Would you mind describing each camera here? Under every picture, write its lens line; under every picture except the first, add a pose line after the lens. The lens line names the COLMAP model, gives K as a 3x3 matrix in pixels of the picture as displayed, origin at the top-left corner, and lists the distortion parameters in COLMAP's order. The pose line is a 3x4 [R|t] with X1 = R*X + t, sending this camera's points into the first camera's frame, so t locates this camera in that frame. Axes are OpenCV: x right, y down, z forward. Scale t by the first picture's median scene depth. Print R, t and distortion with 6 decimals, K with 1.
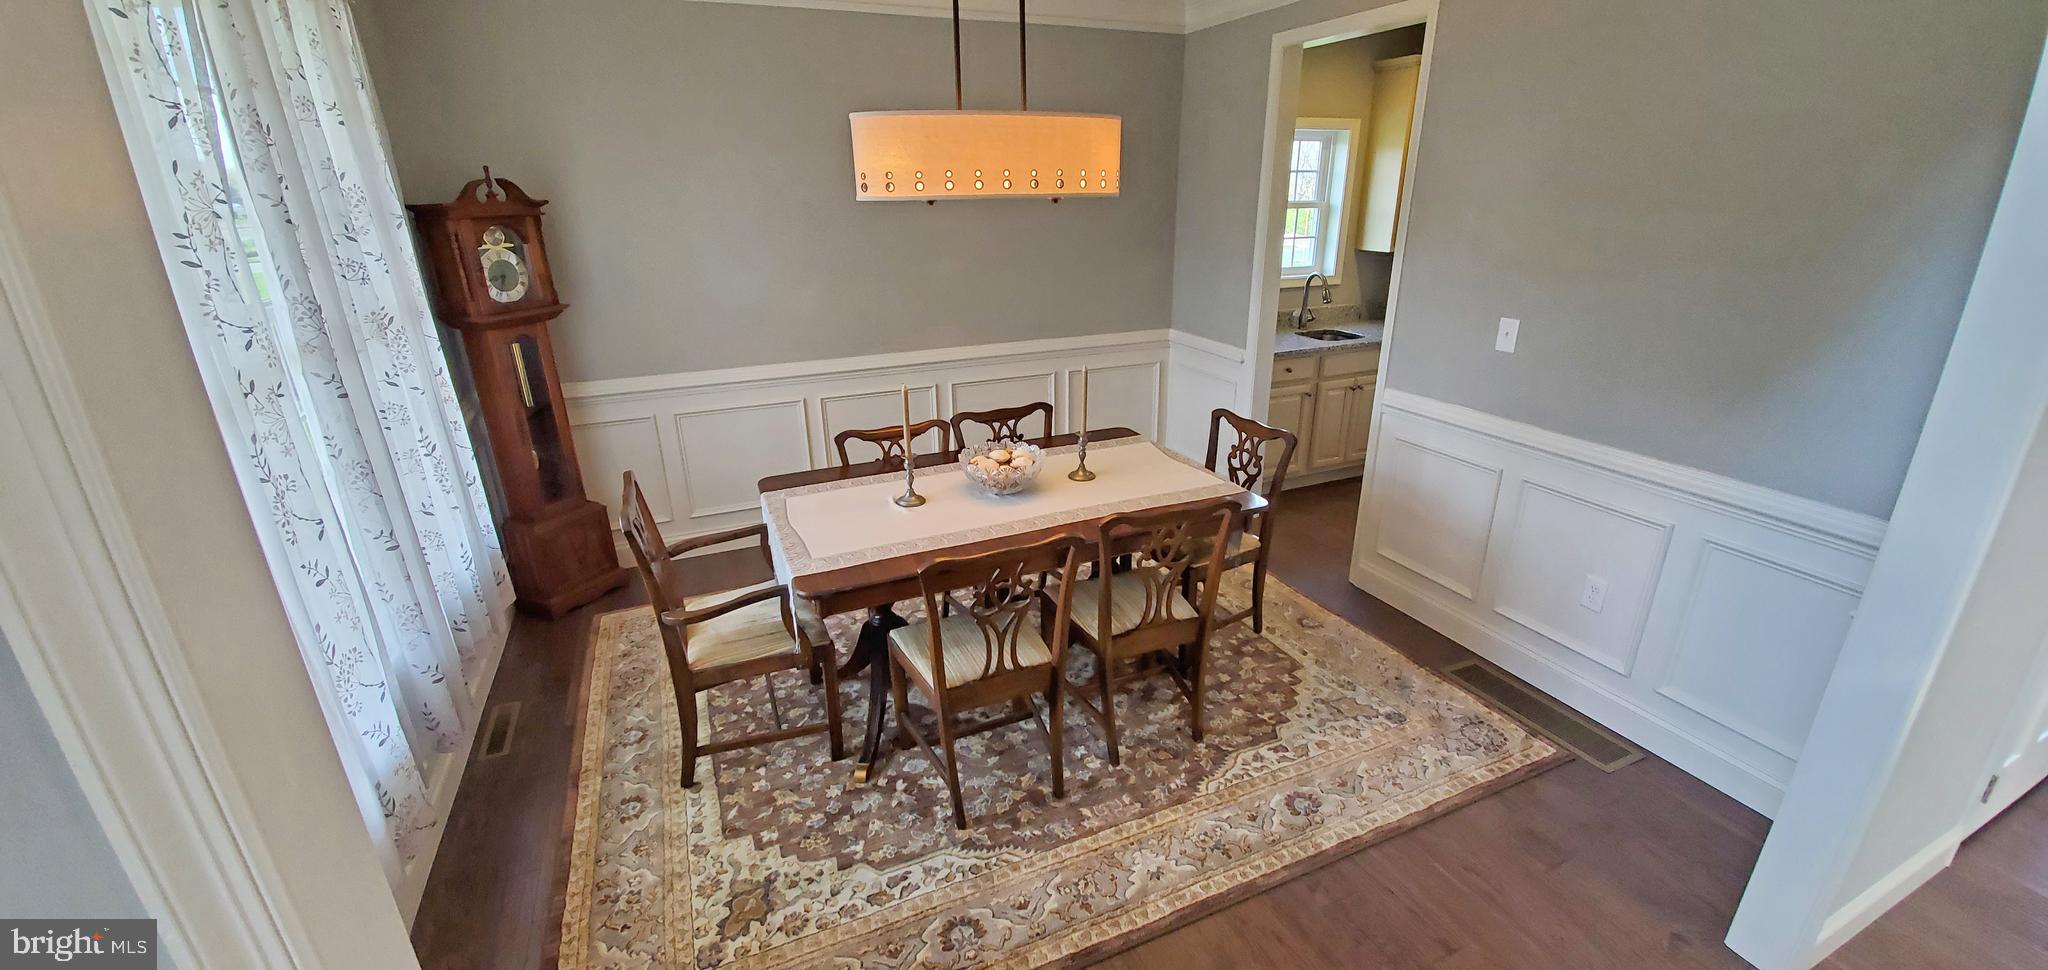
lens RADIAL K [[813.7, 0, 1027.3], [0, 813.7, 503.0], [0, 0, 1]] dist [-0.009814, -0.000134]
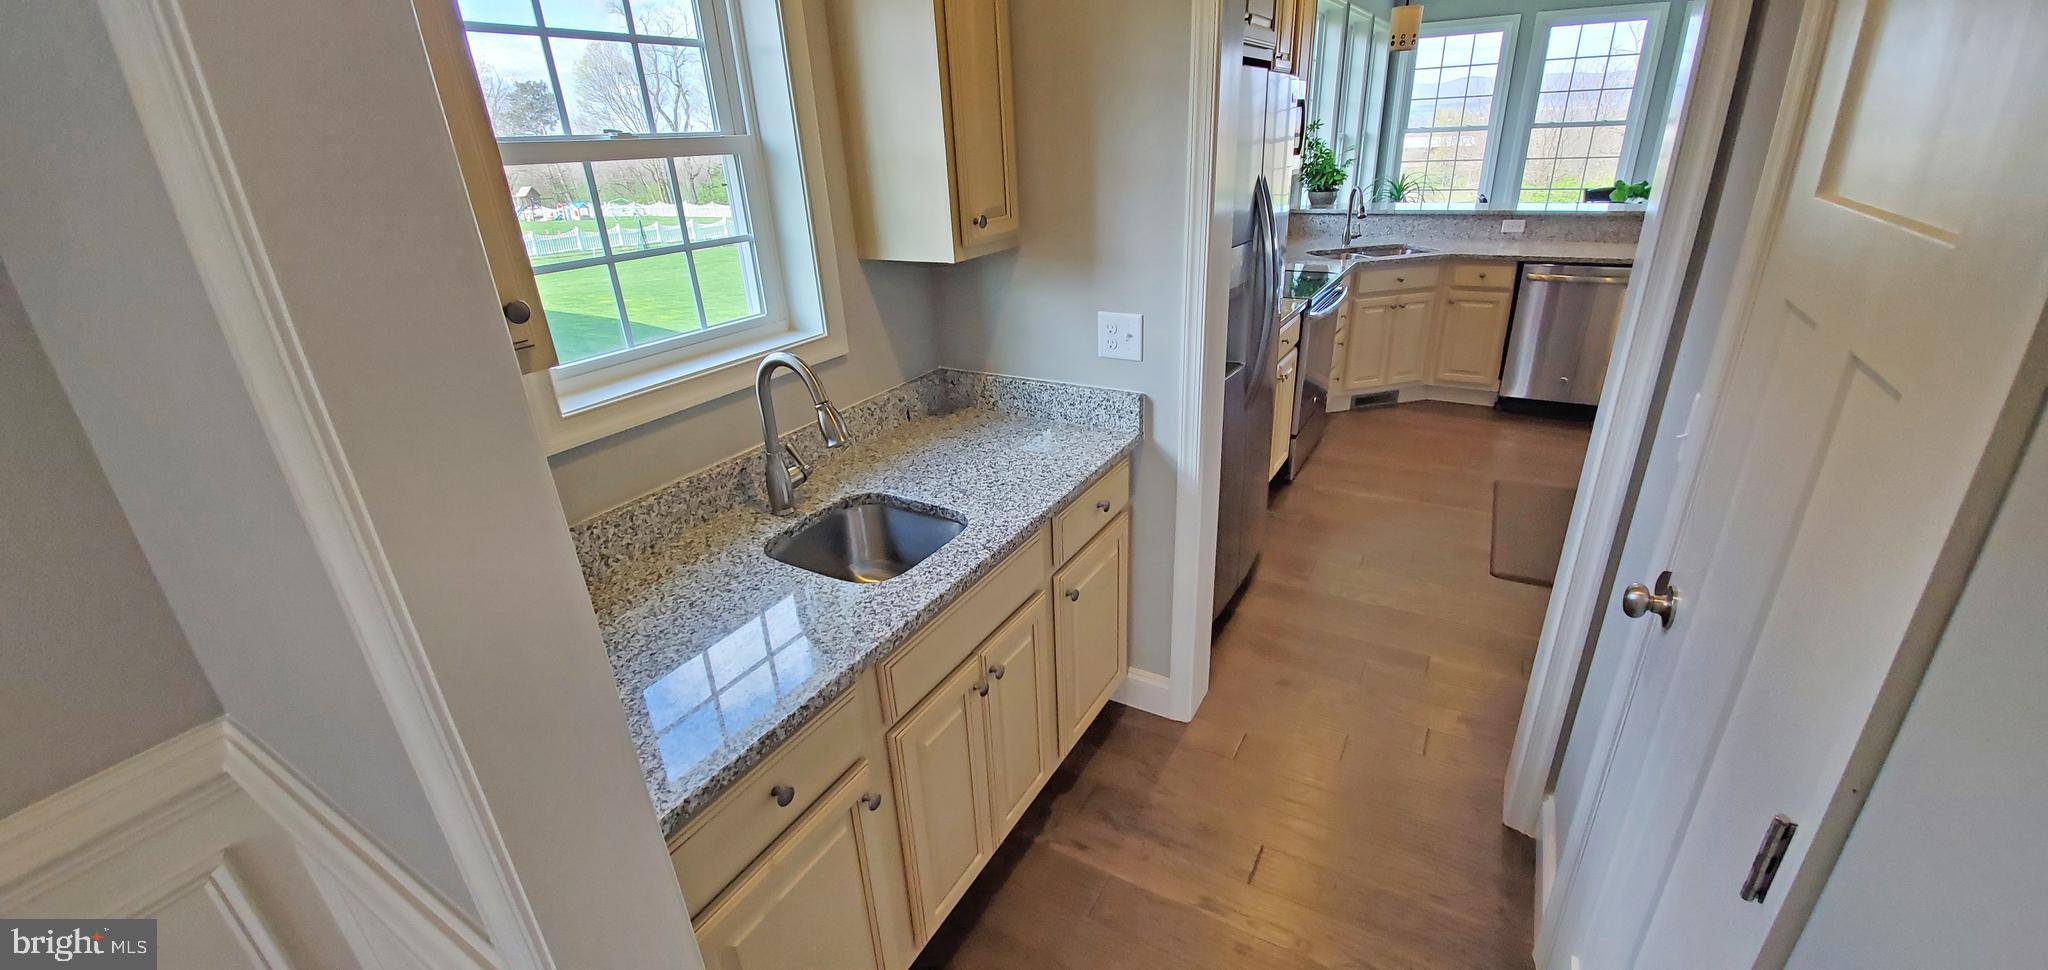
lens RADIAL K [[813.7, 0, 1027.3], [0, 813.7, 503.0], [0, 0, 1]] dist [-0.009814, -0.000134]
pose [[0.810746, -0.261466, 0.523762, 0.238972], [0.238438, 0.964624, 0.112462, -0.226836], [-0.534638, 0.033706, 0.844409, 0.642809]]
